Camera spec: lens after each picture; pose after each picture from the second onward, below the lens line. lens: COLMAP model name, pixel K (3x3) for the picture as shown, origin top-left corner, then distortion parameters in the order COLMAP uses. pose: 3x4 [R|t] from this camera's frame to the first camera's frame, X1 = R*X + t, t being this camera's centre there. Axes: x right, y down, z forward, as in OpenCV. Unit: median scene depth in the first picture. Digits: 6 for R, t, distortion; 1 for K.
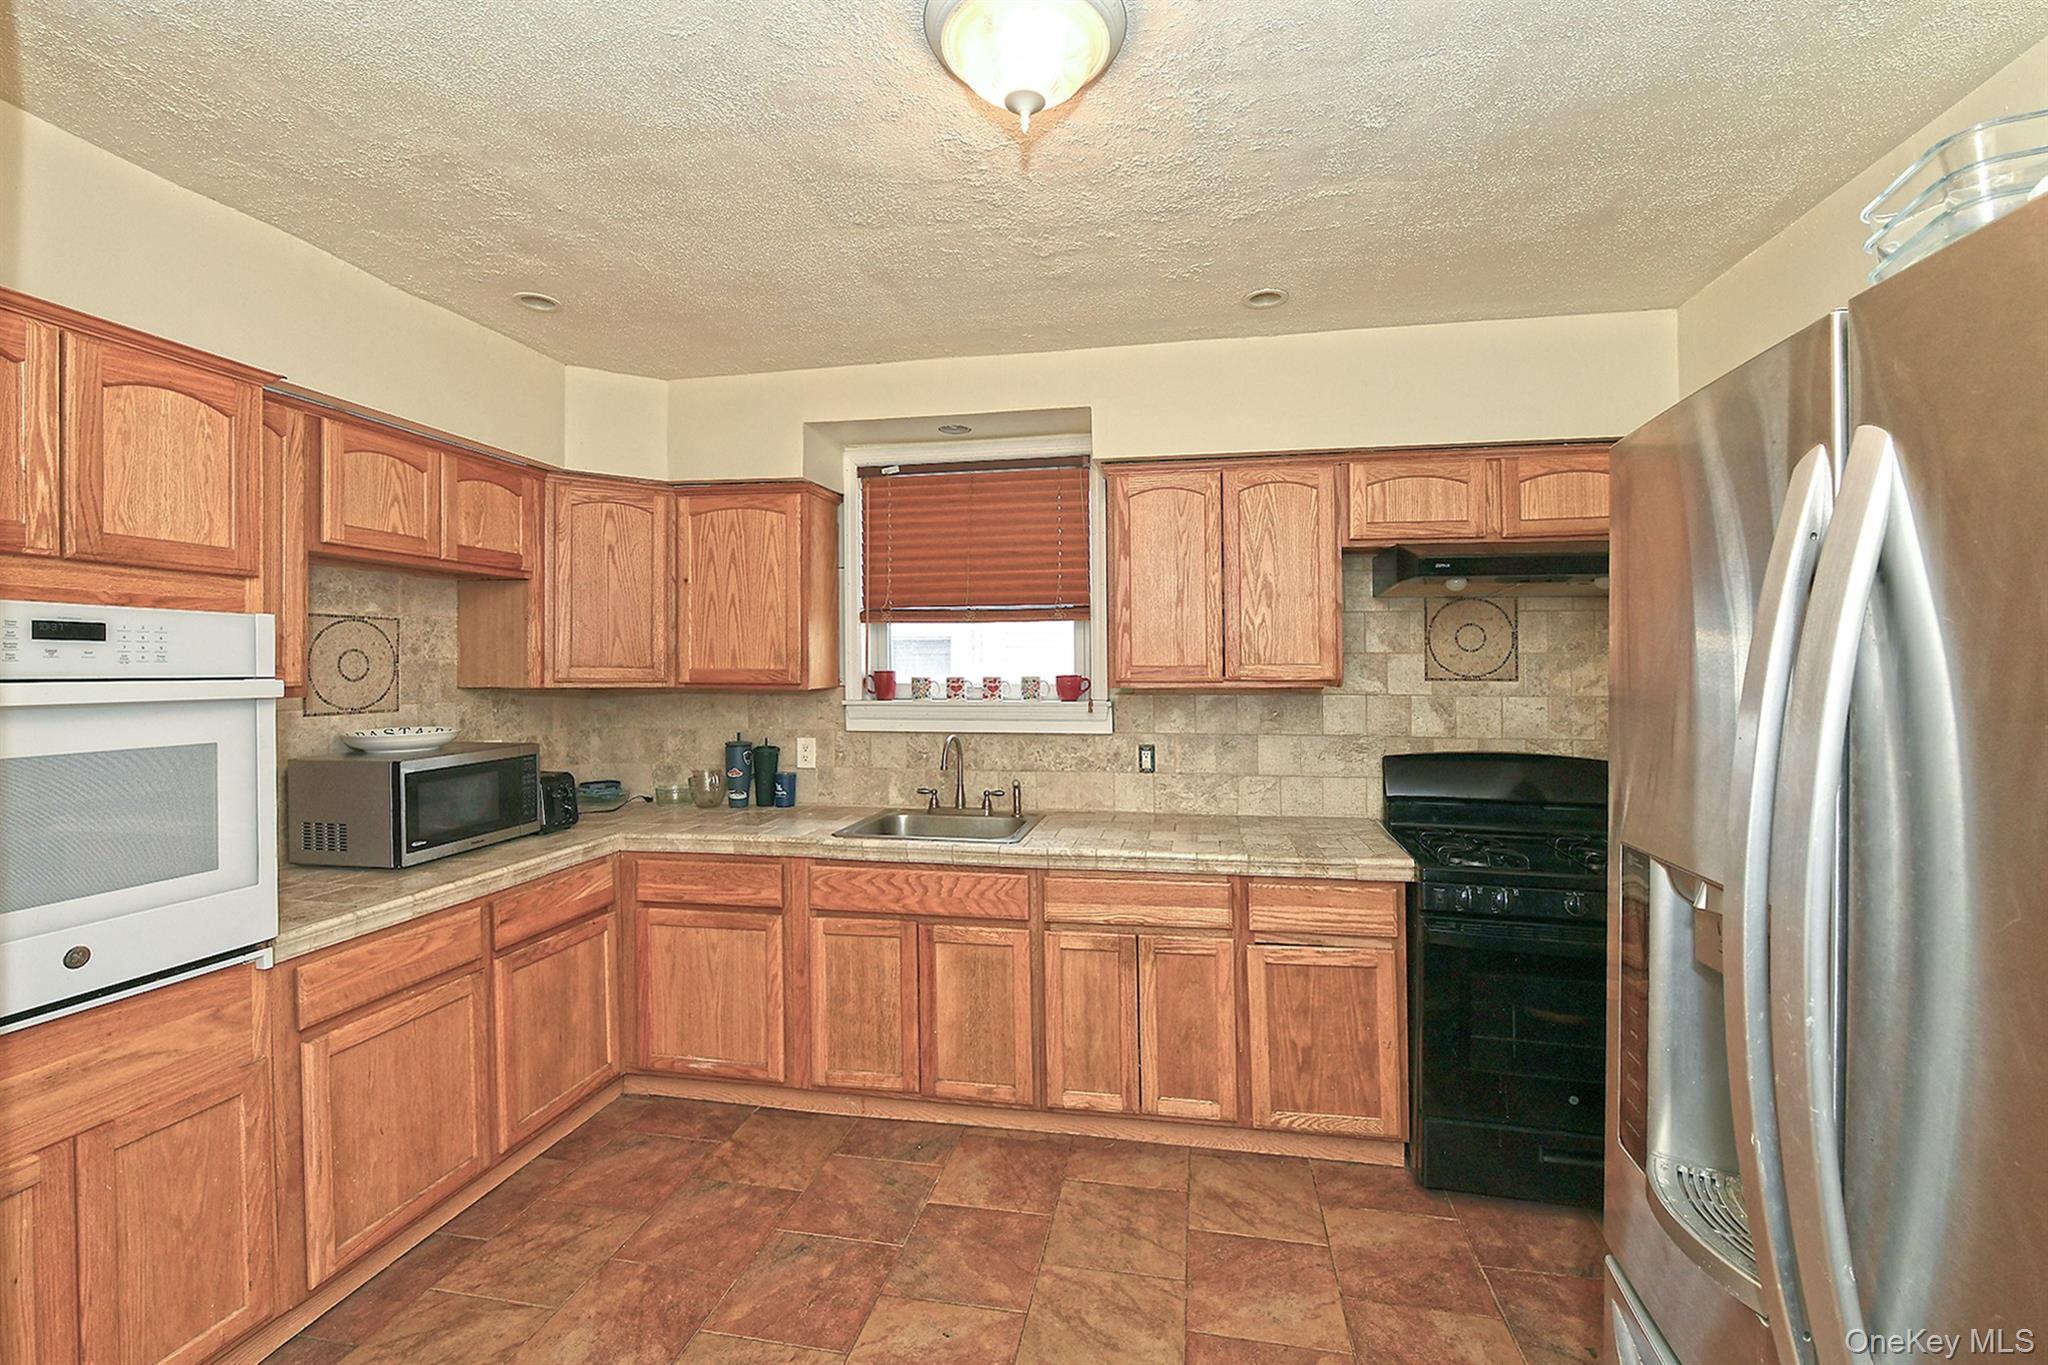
lens RADIAL K [[813.5, 0, 1052.3], [0, 813.5, 654.1], [0, 0, 1]] dist [-0.011049, -0.000397]
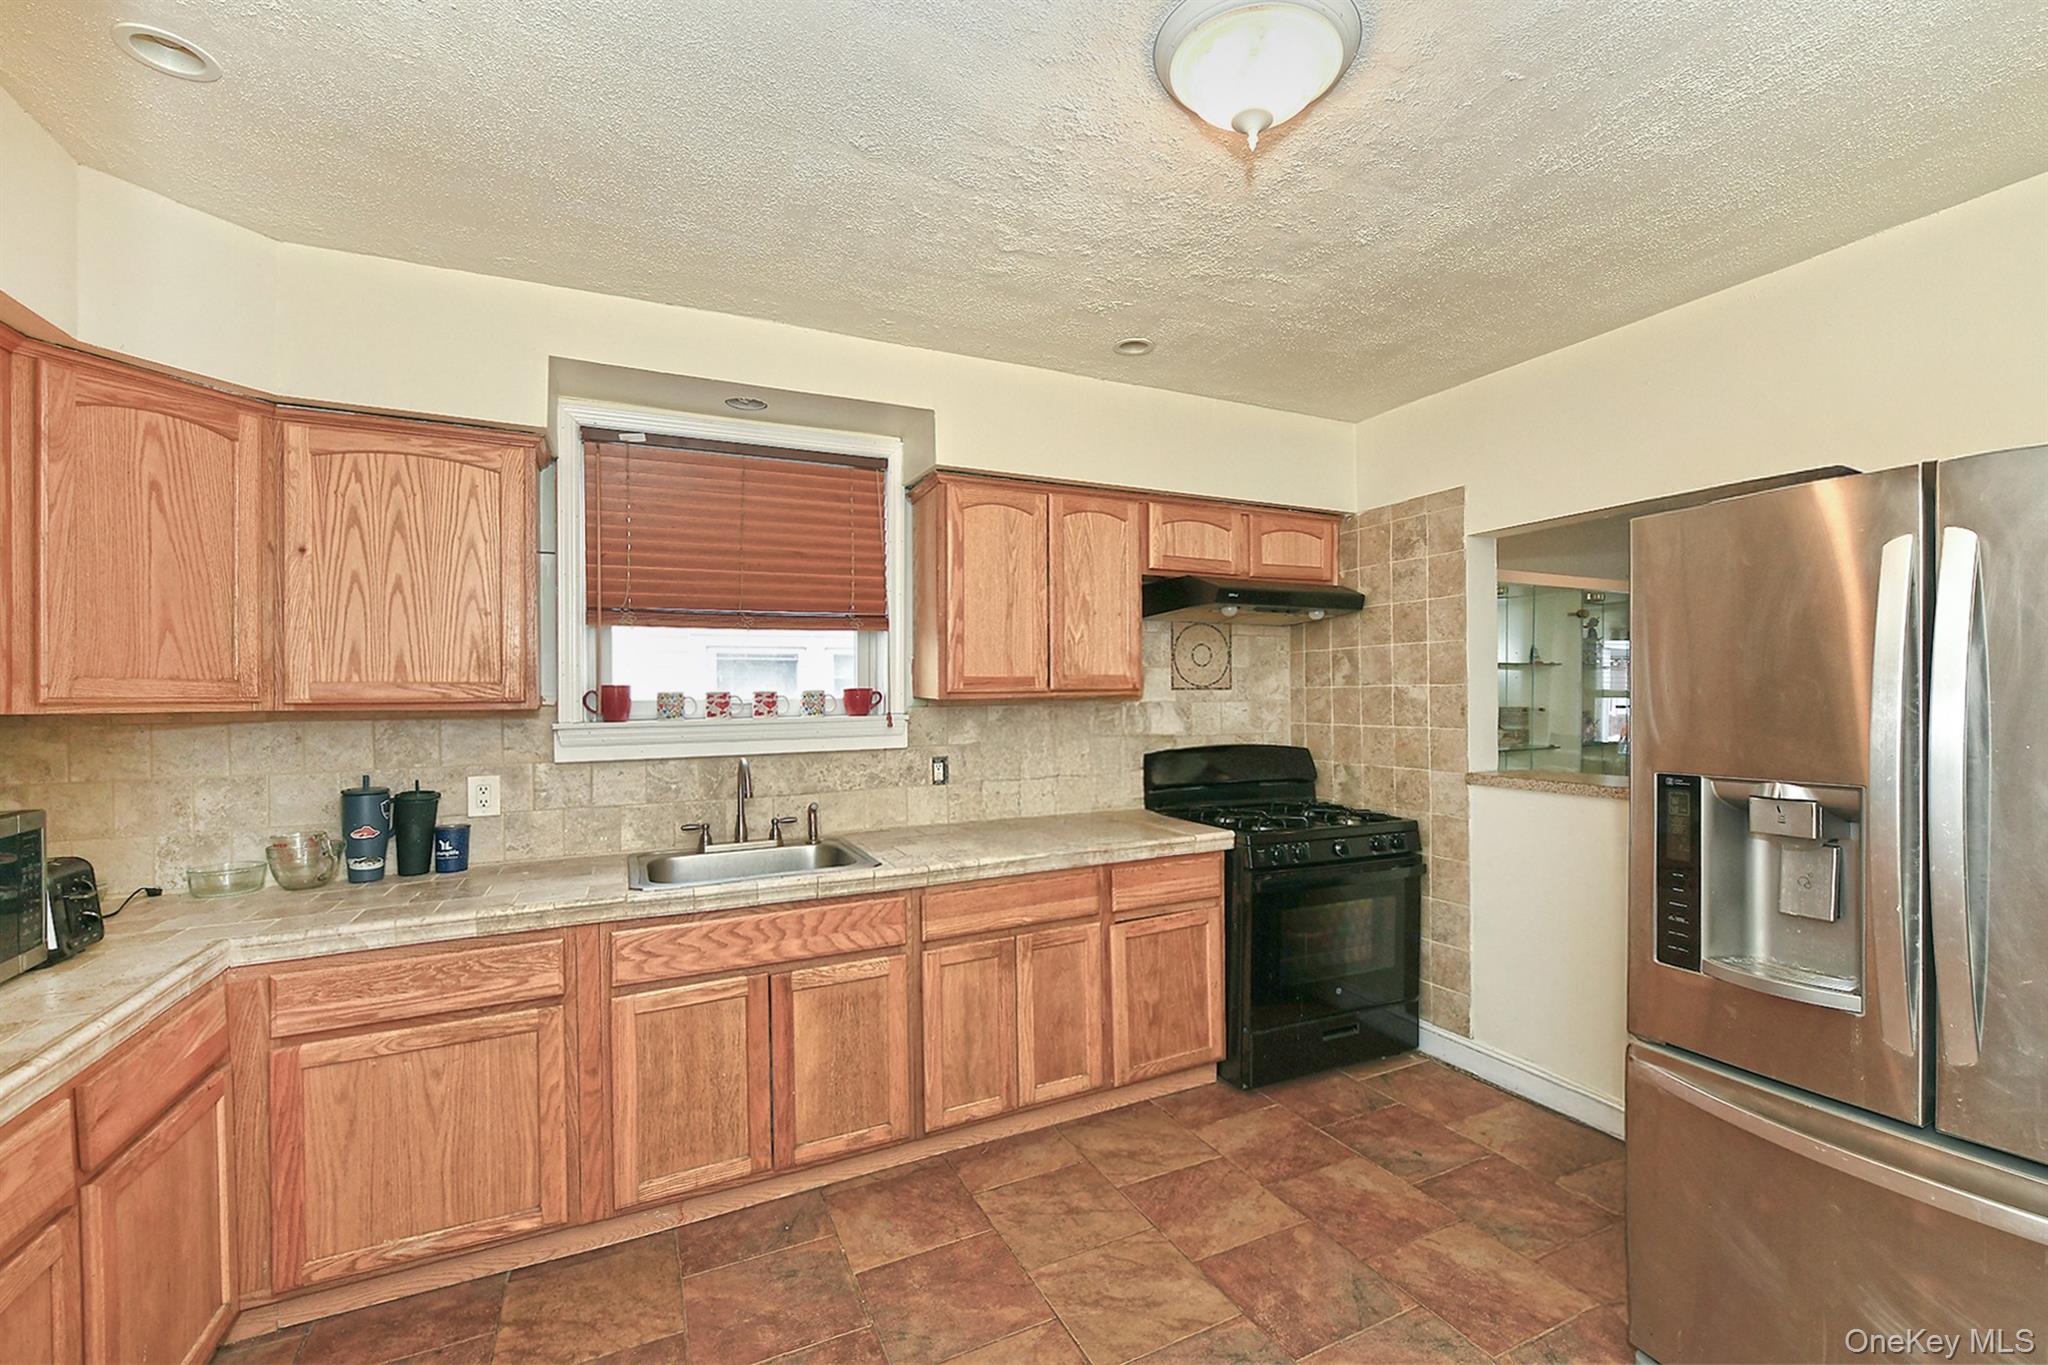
lens RADIAL K [[795.2, 0, 1027.2], [0, 795.2, 691.2], [0, 0, 1]] dist [-0.006481, -0.001034]
pose [[0.818133, -0.007069, 0.574985, -0.411453], [-0.001719, 0.999890, 0.014739, 0.017819], [-0.575026, -0.013047, 0.818031, 0.152647]]
